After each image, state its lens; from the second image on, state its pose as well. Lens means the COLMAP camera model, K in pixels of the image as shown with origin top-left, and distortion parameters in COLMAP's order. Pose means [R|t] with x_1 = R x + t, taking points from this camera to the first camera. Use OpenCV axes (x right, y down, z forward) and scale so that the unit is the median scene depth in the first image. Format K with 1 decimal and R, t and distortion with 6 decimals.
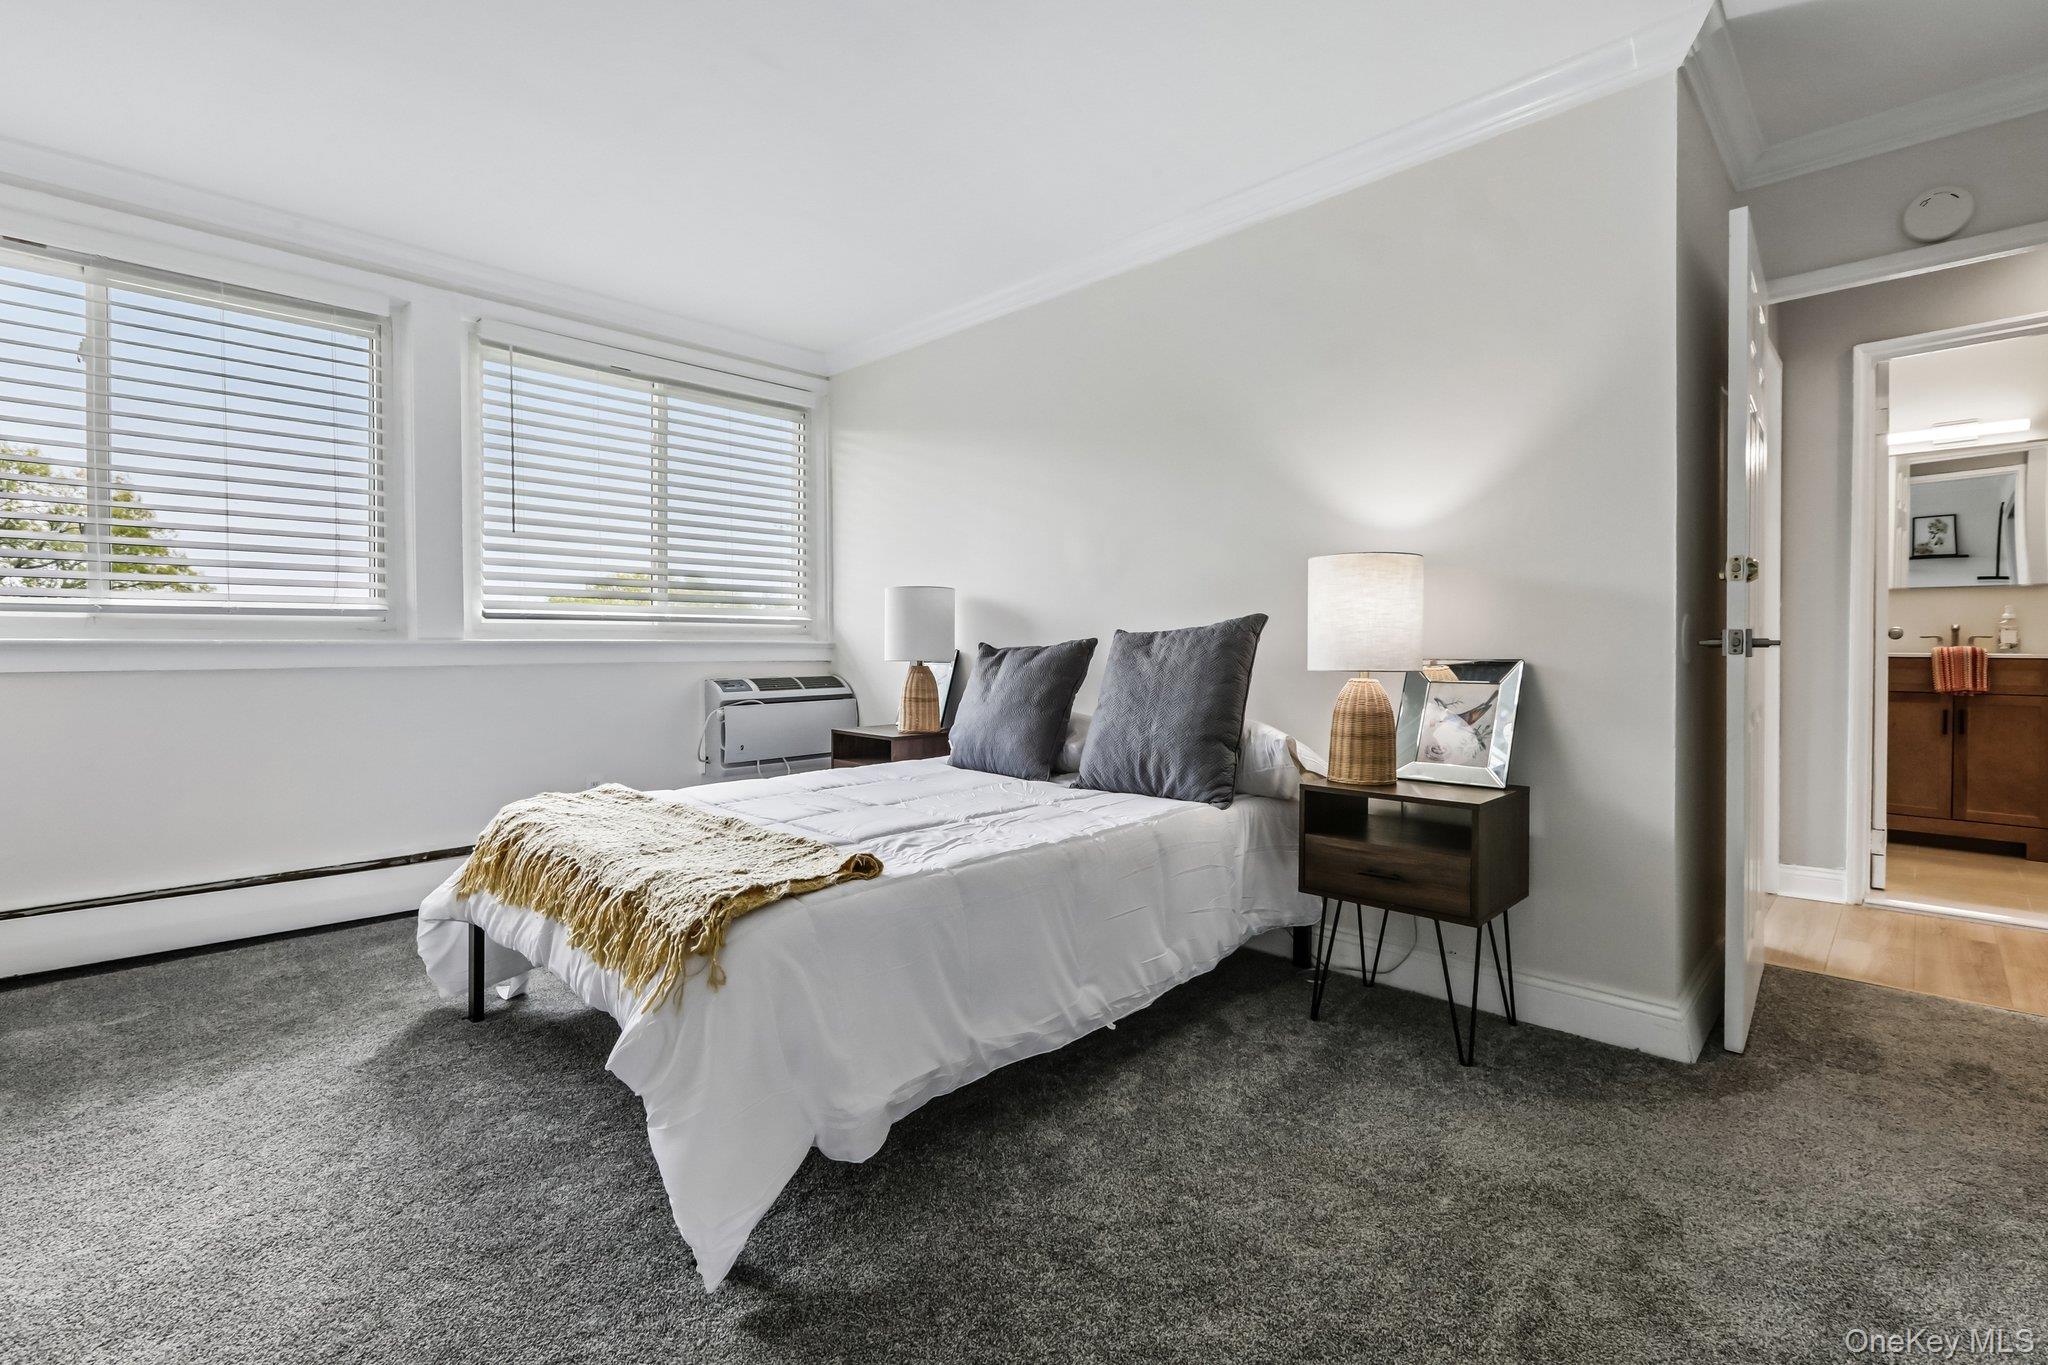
lens RADIAL K [[924.3, 0, 1040.0], [0, 924.3, 640.0], [0, 0, 1]] dist [-0.001033, 0.000687]
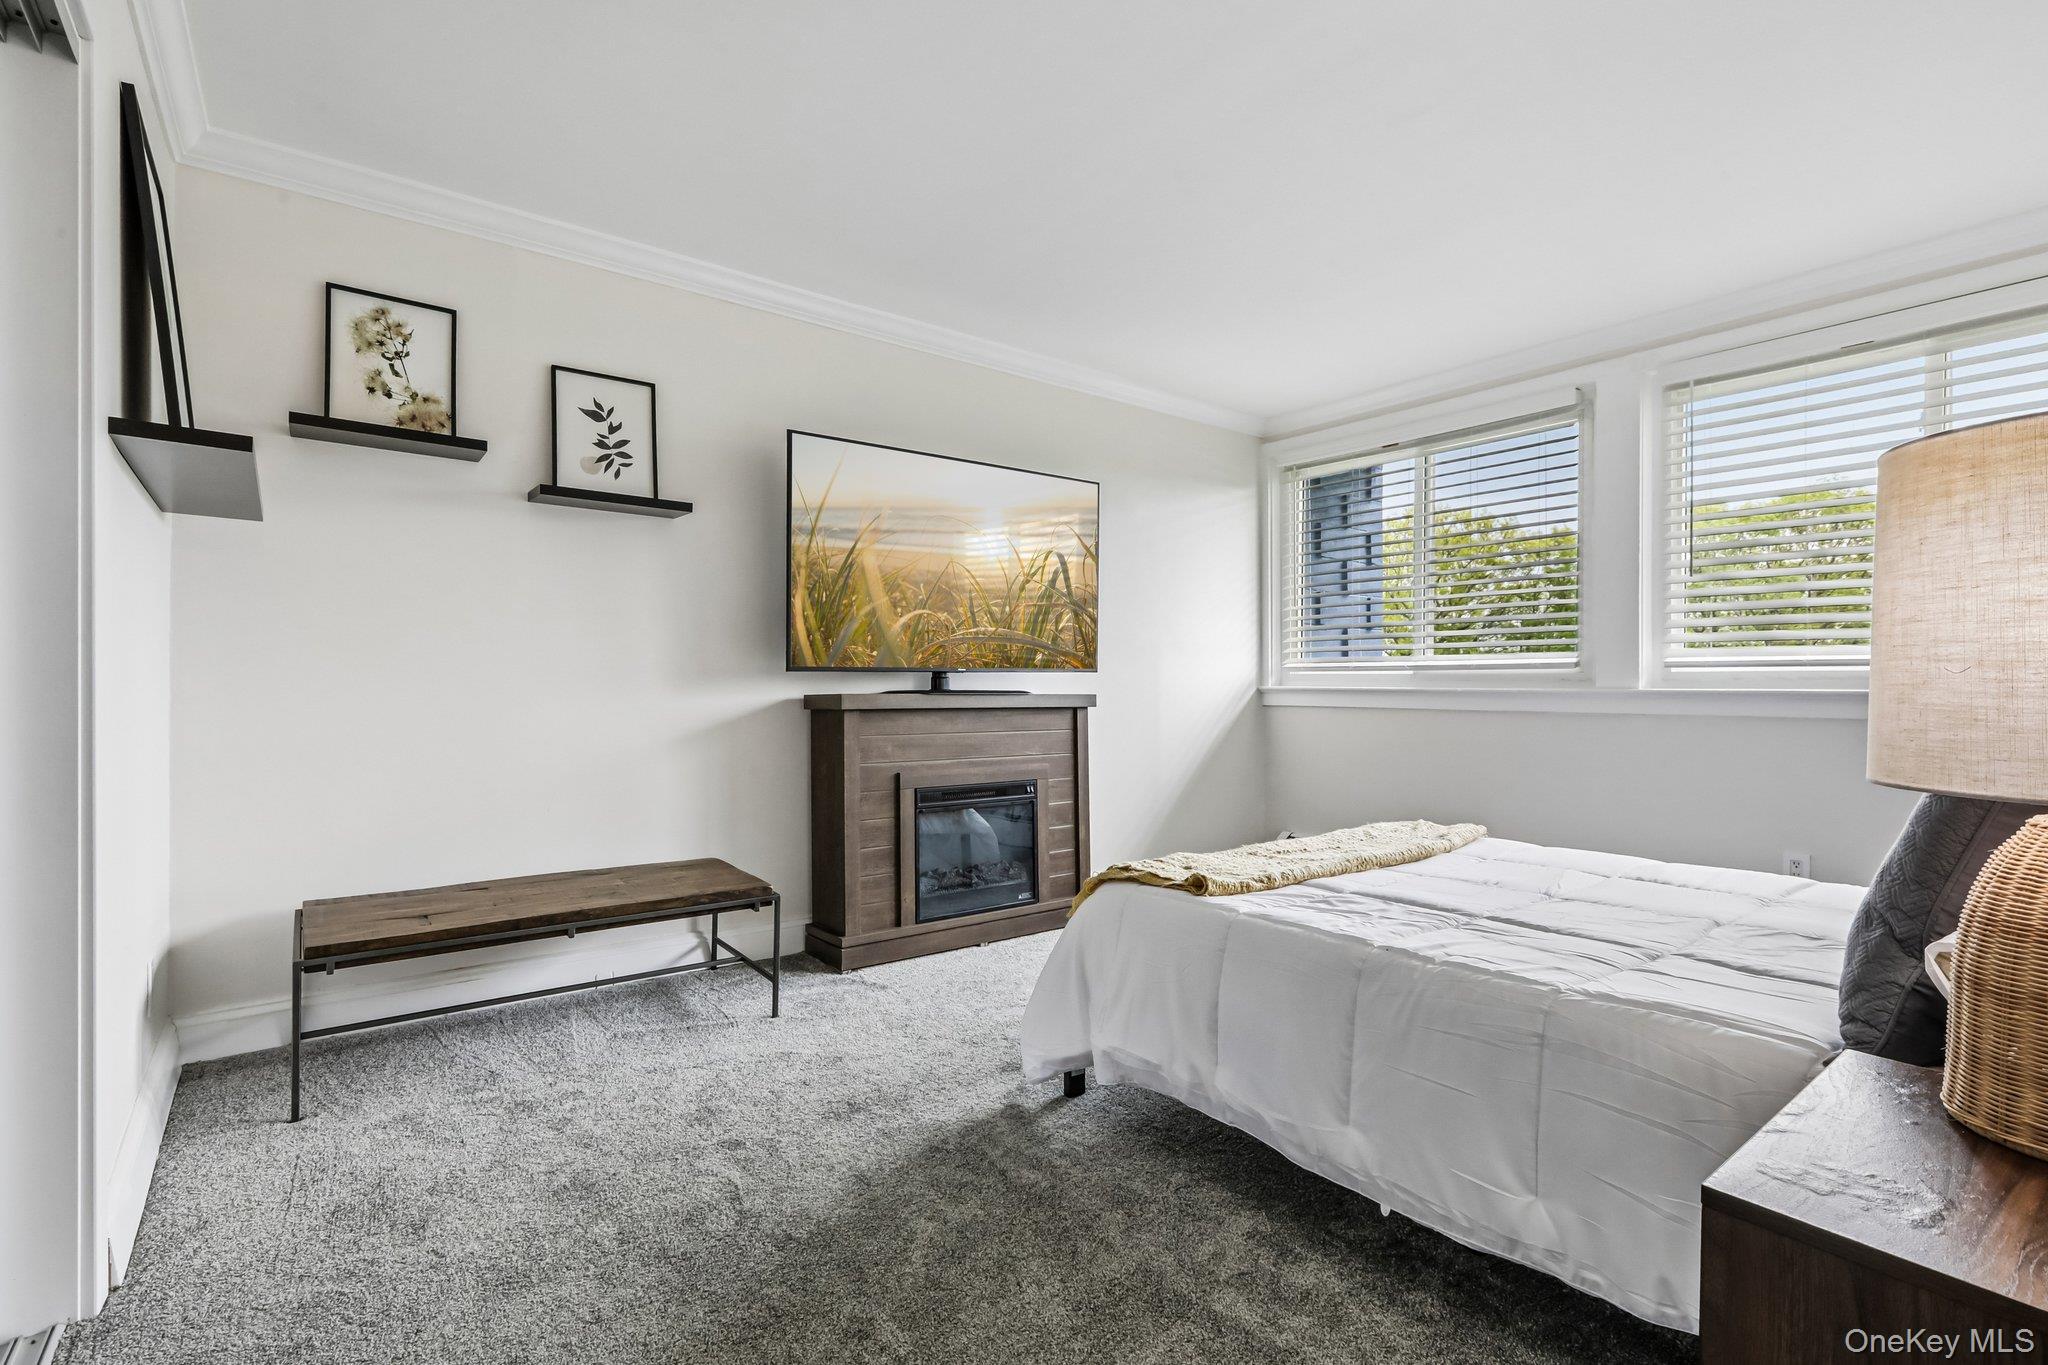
lens RADIAL K [[924.3, 0, 1023.3], [0, 924.3, 689.2], [0, 0, 1]] dist [-0.001033, 0.000687]
pose [[-0.145508, 0.003681, -0.989350, 0.509338], [-0.001491, 0.999991, 0.003940, -0.002791], [0.989356, 0.002048, -0.145501, 0.487740]]
